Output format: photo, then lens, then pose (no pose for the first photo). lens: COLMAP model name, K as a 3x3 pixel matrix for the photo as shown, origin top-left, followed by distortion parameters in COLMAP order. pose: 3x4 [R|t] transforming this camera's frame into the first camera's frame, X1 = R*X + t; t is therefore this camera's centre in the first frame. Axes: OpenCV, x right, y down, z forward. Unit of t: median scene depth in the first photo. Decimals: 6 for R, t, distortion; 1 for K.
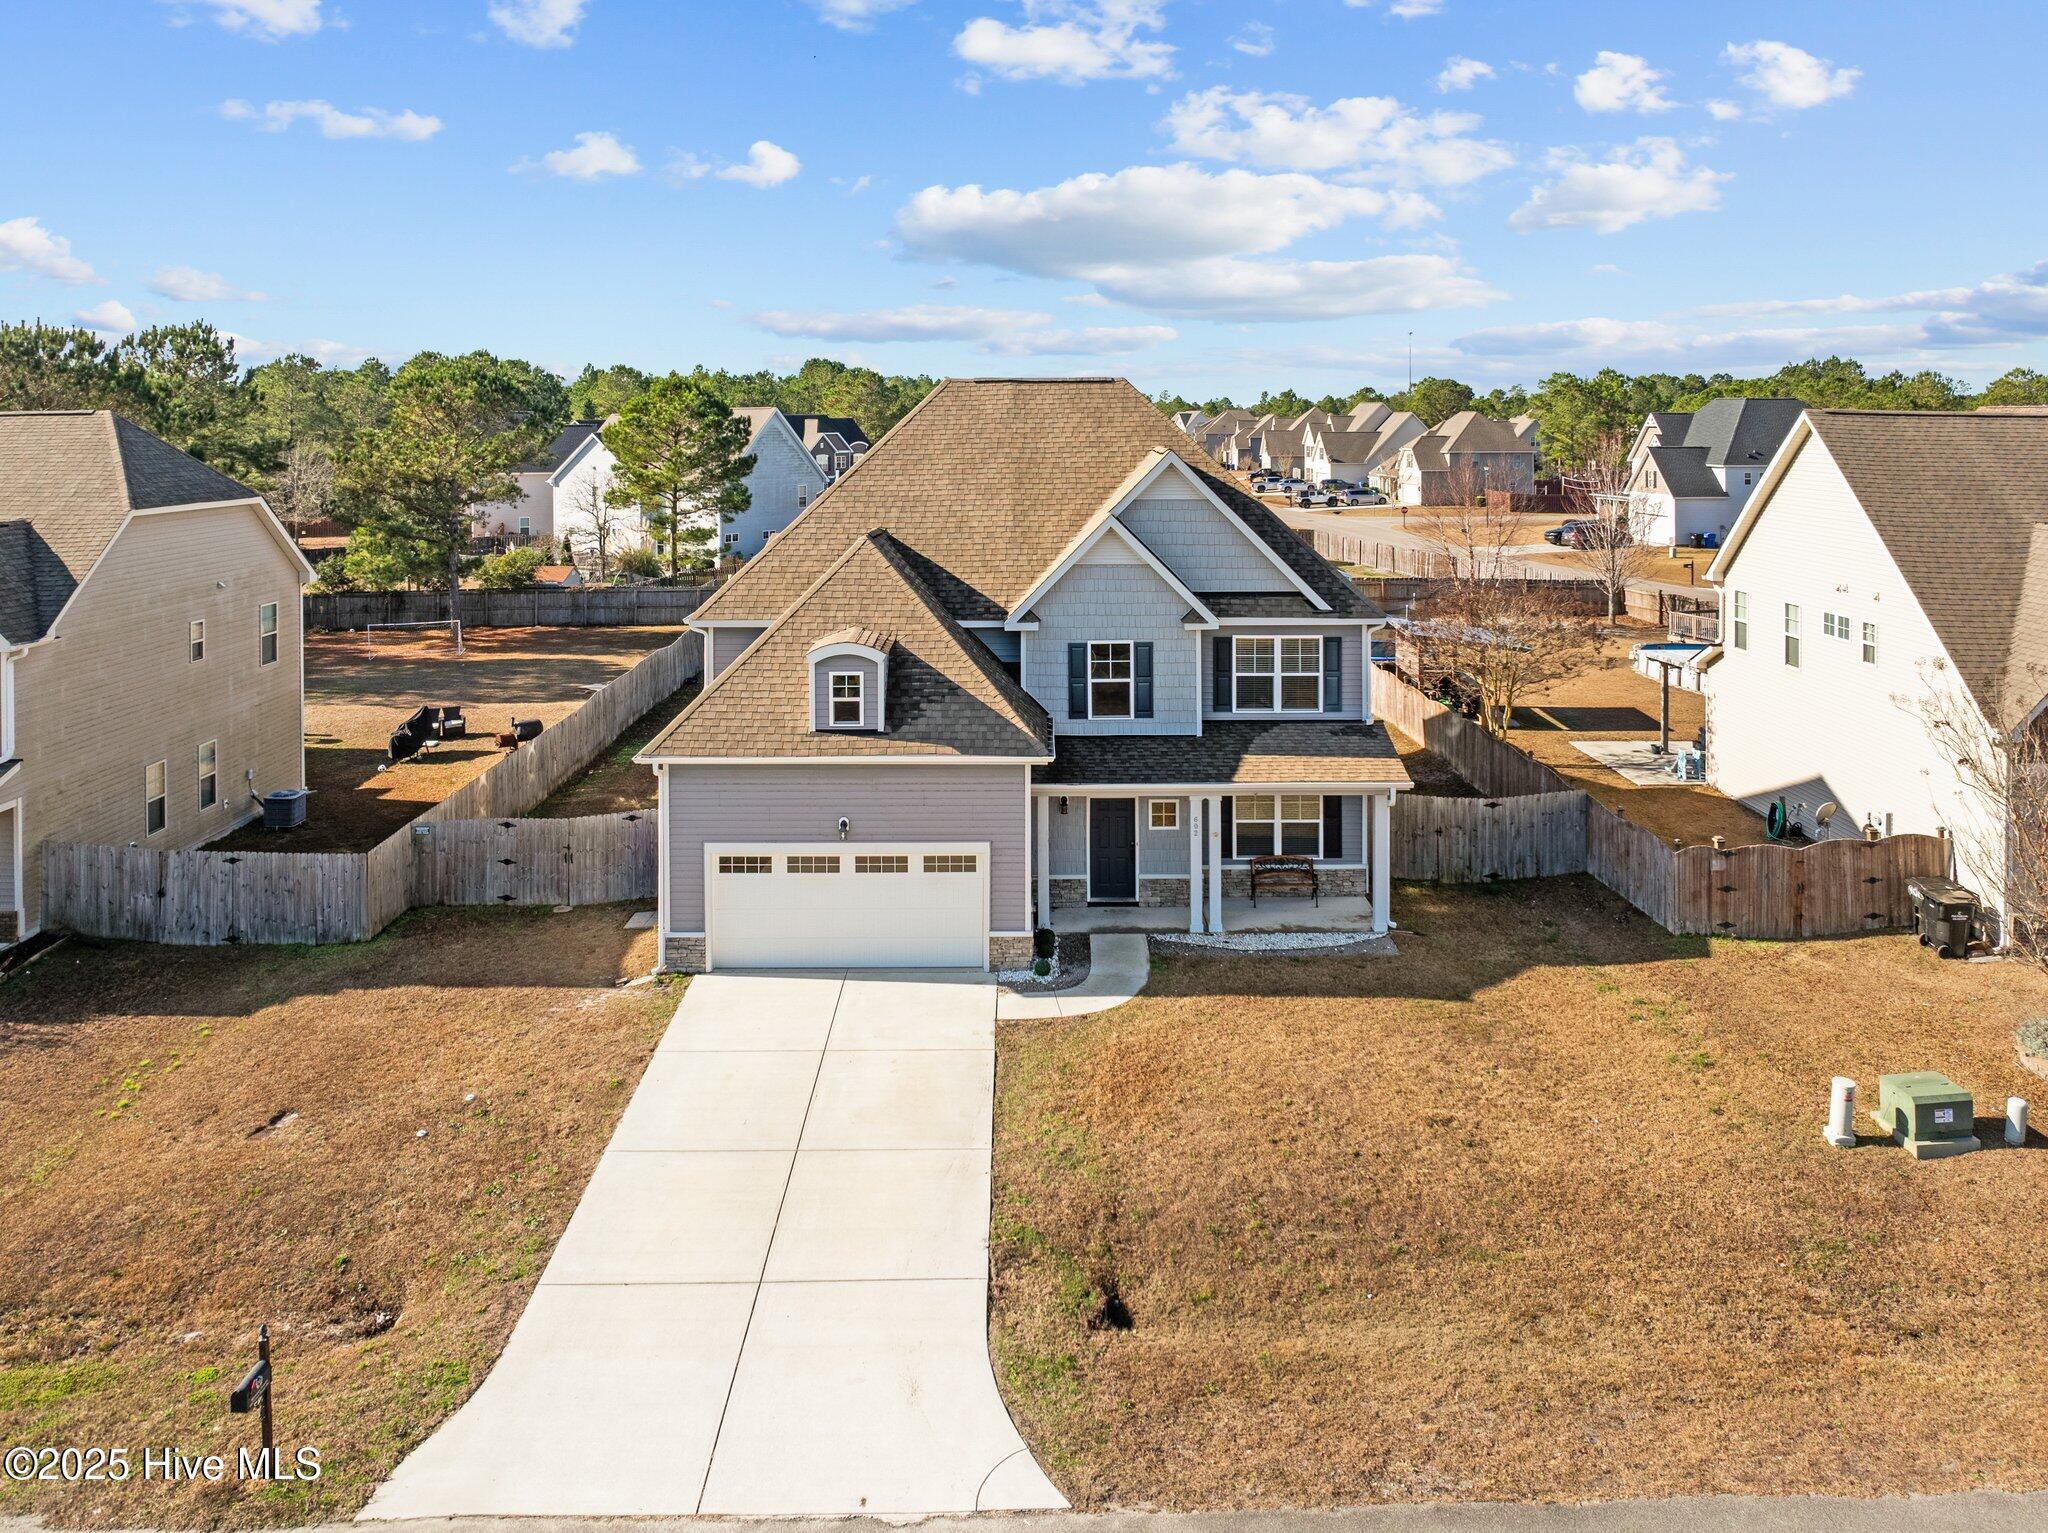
lens RADIAL K [[1557.4, 0, 1085.3], [0, 1557.4, 421.3], [0, 0, 1]] dist [-0.014045, -0.010417]
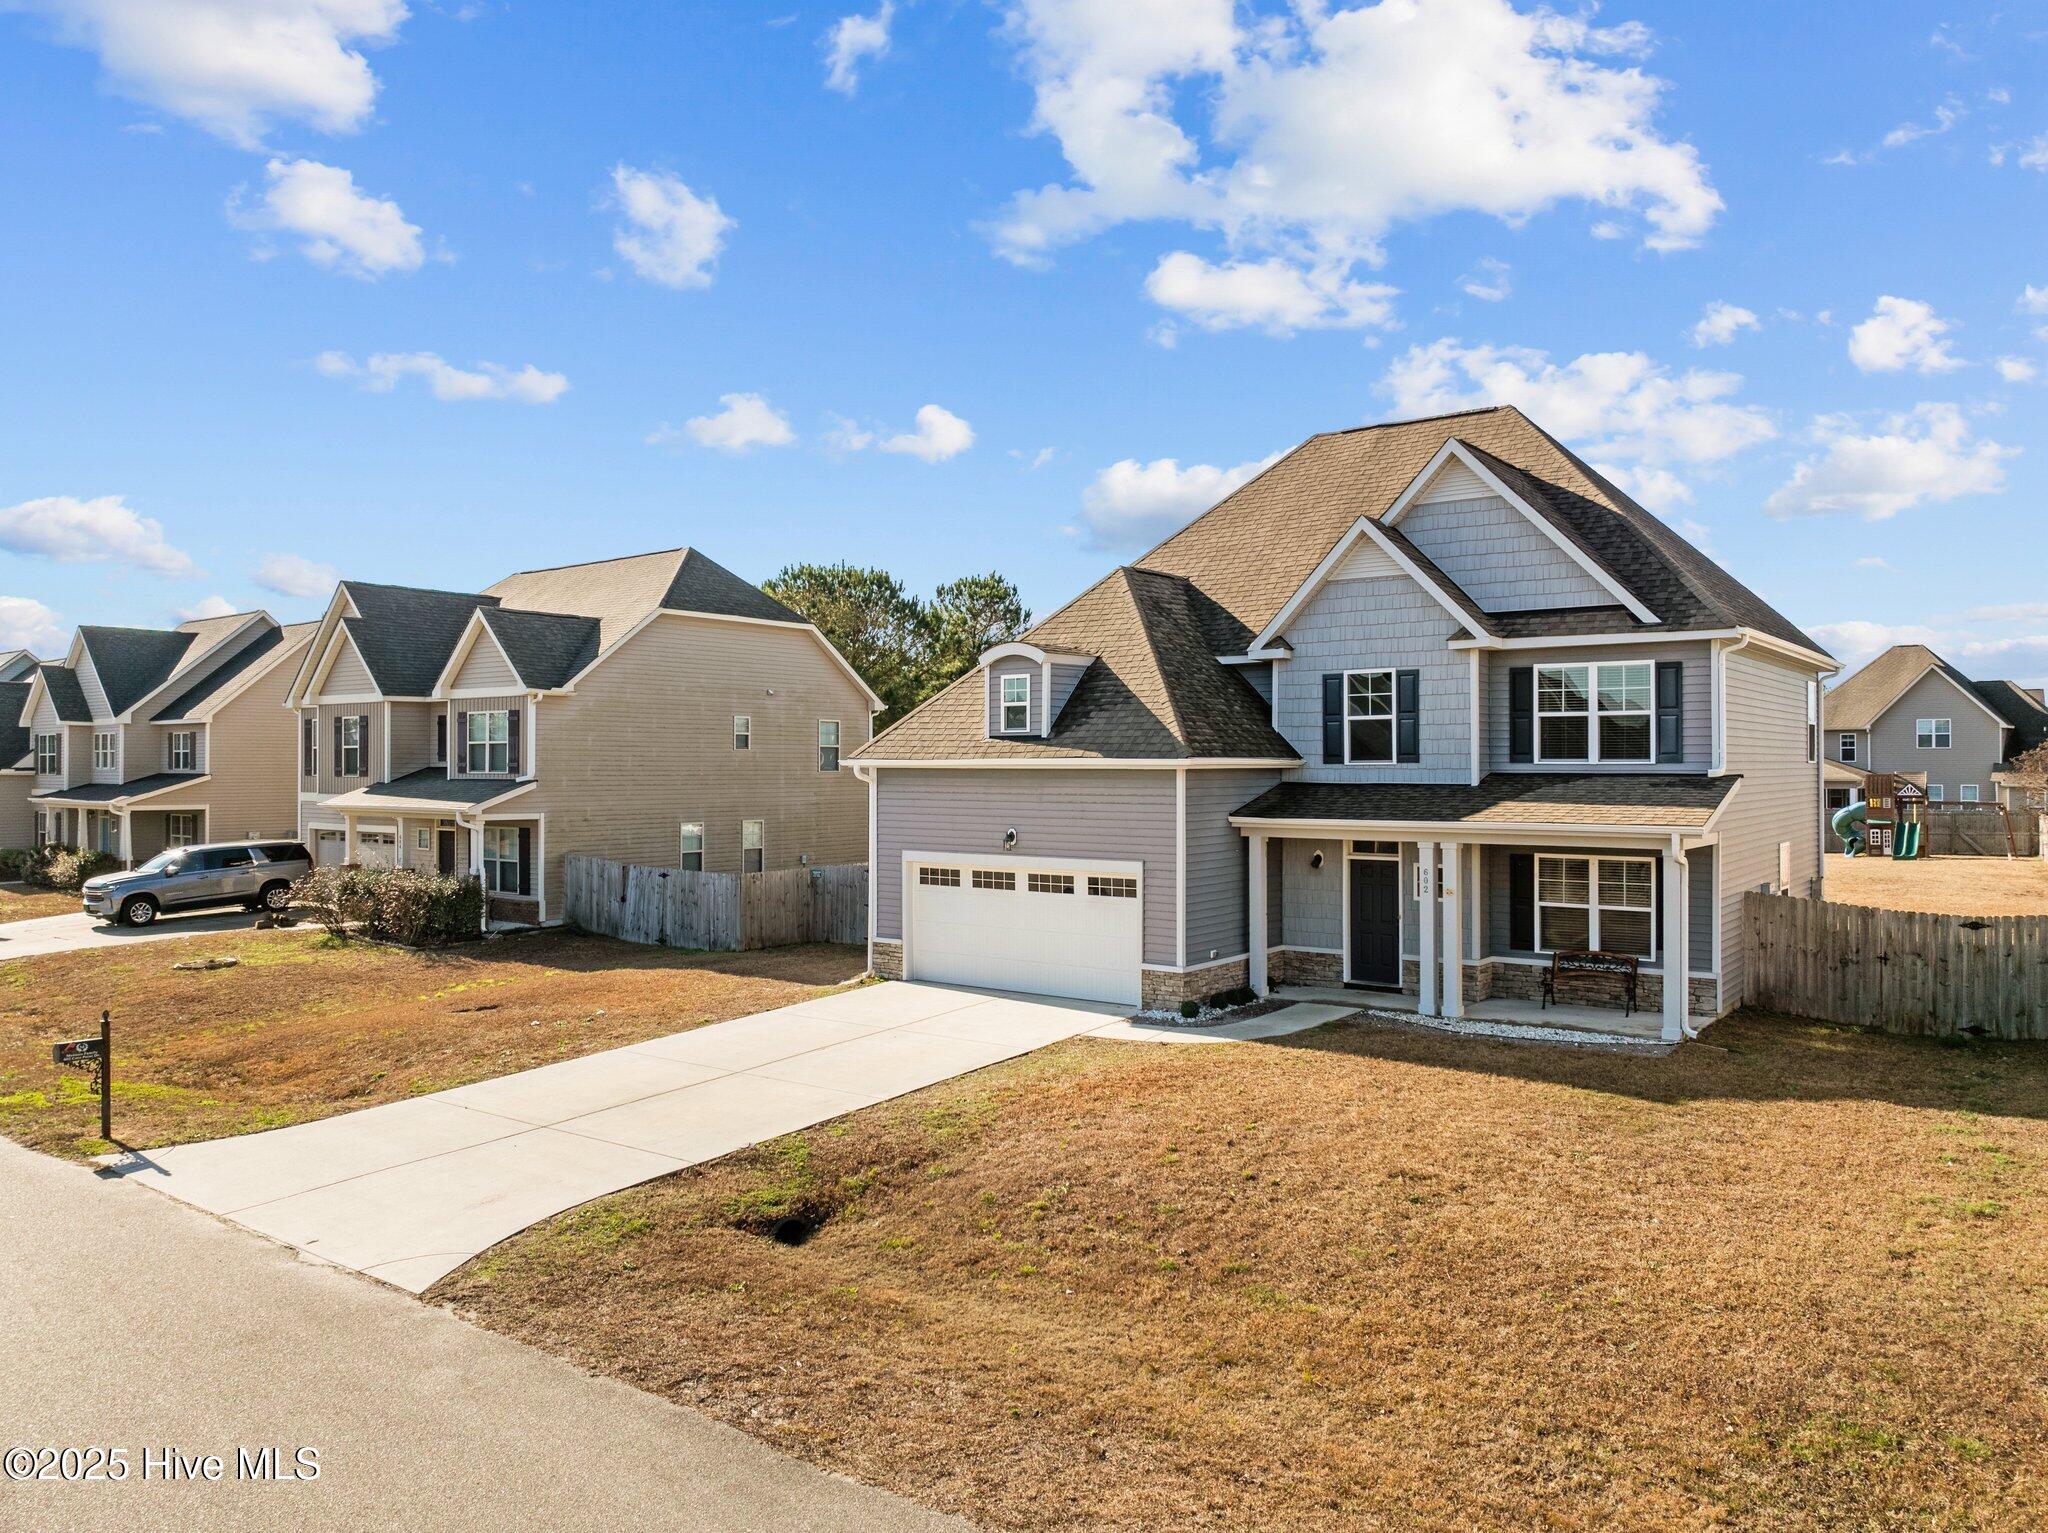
lens RADIAL K [[1480.8, 0, 994.5], [0, 1480.8, 750.1], [0, 0, 1]] dist [-0.034046, -0.009820]
pose [[0.780143, -0.003615, -0.625591, 0.365207], [0.000779, 0.999988, -0.004807, 0.194071], [0.625601, 0.003263, 0.780136, 0.269852]]
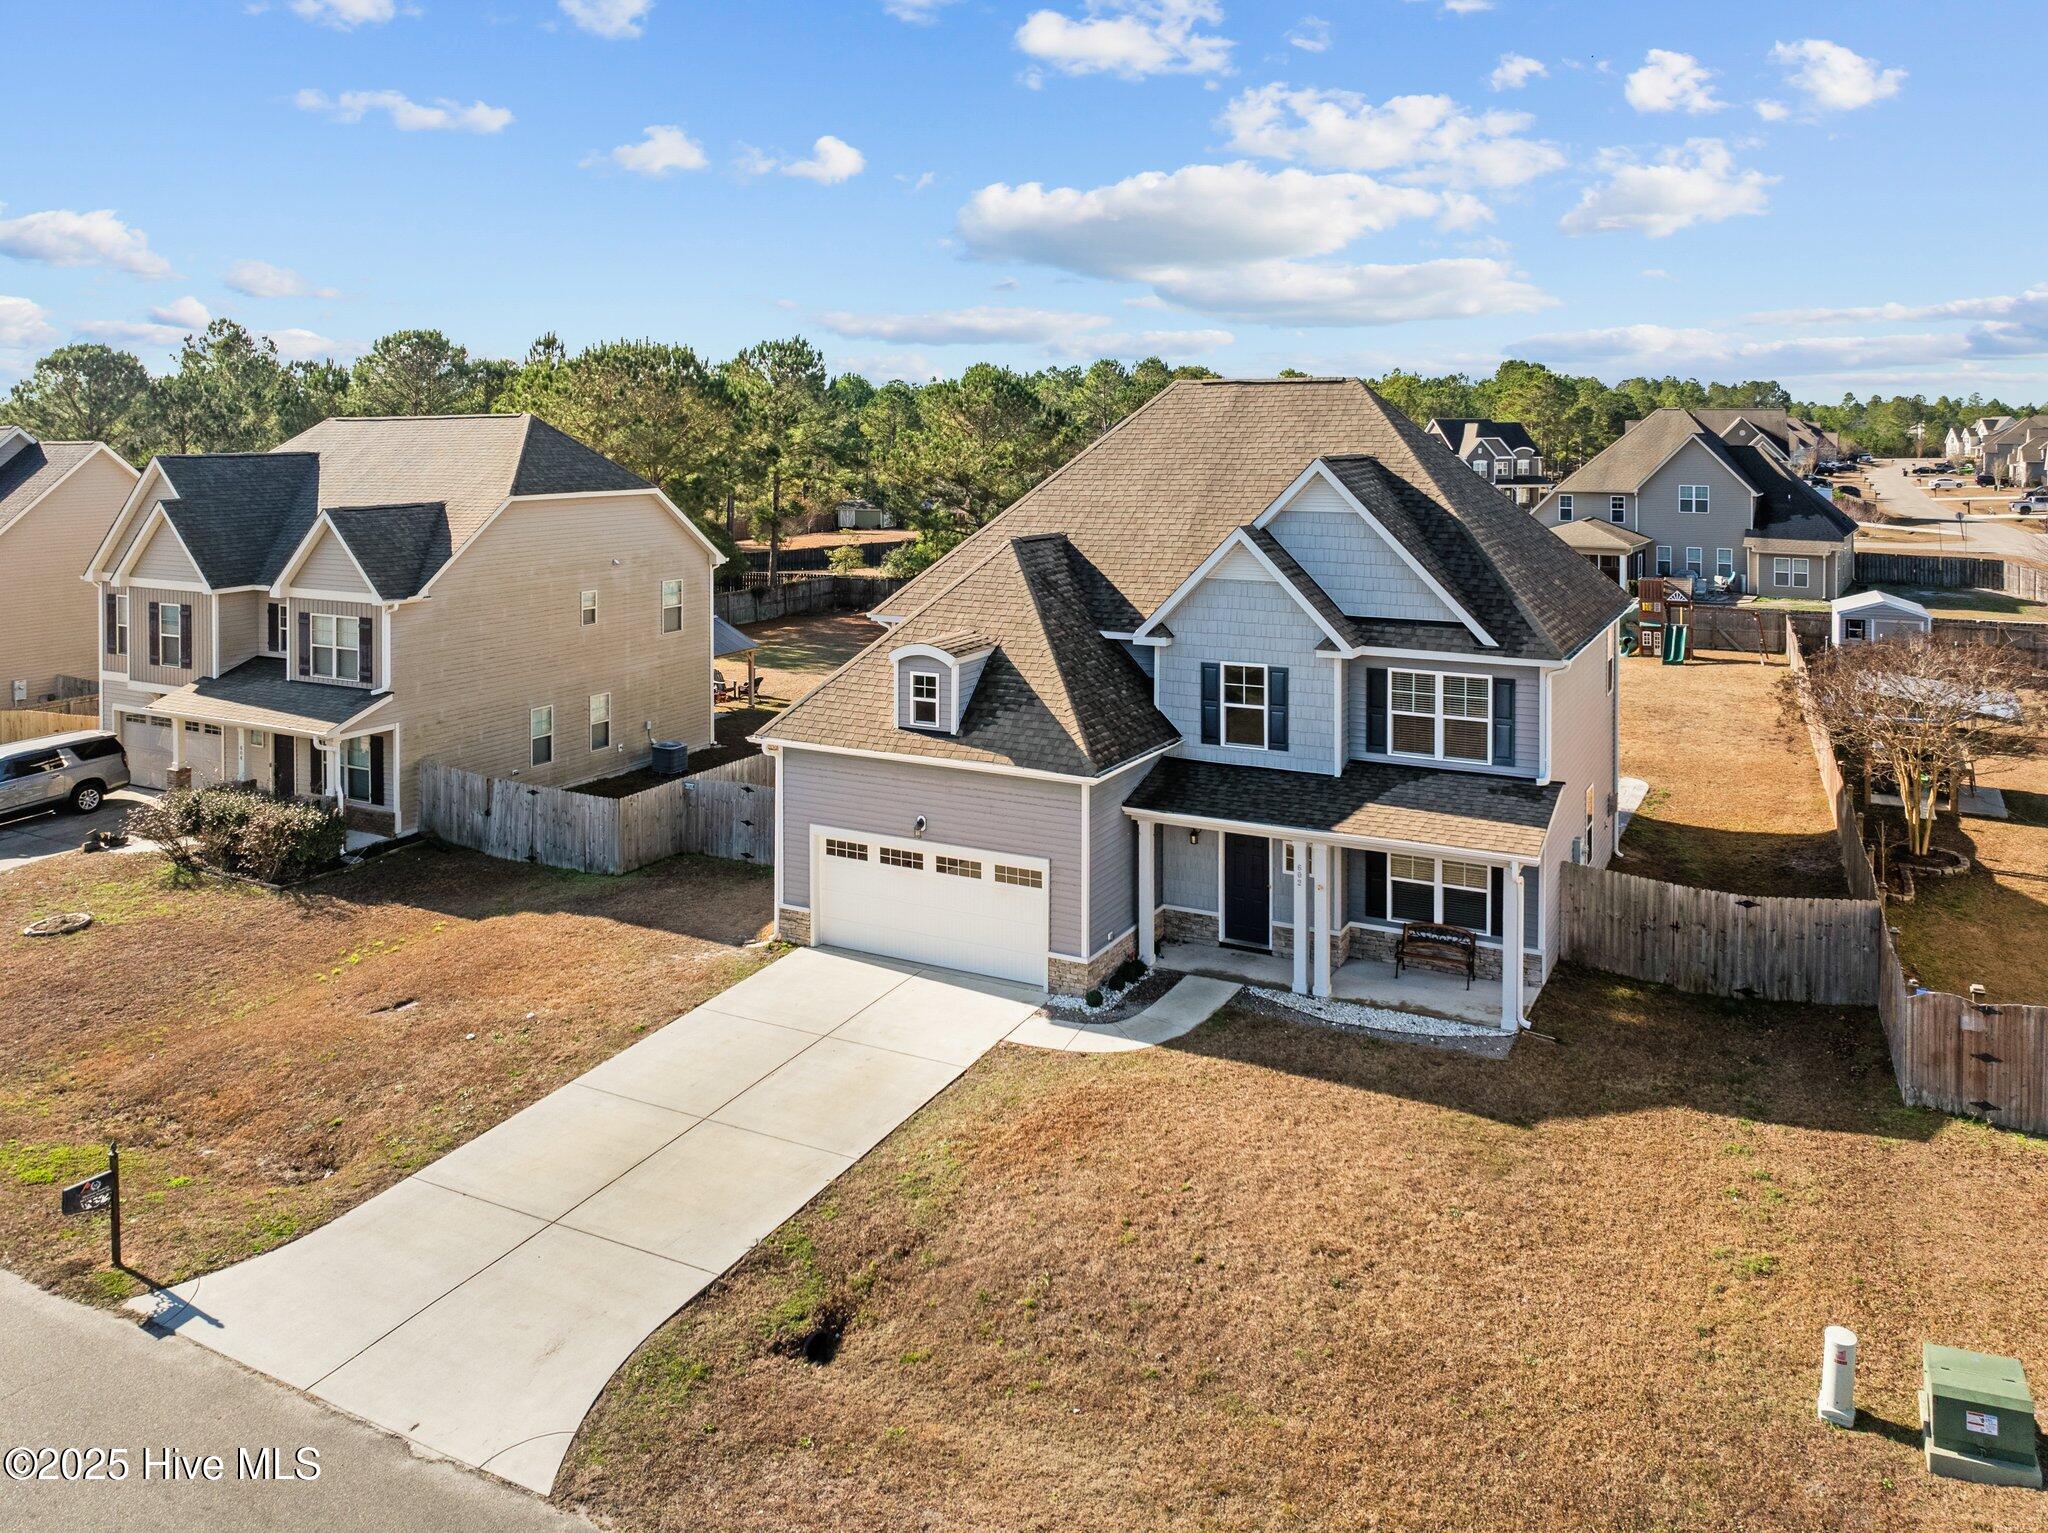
lens RADIAL K [[1570.5, 0, 1015.9], [0, 1570.5, 440.4], [0, 0, 1]] dist [-0.014666, -0.016923]
pose [[0.874032, 0.006056, -0.485830, 0.361002], [-0.001451, 0.999950, 0.009854, 0.000266], [0.485866, -0.007908, 0.873998, 0.128086]]
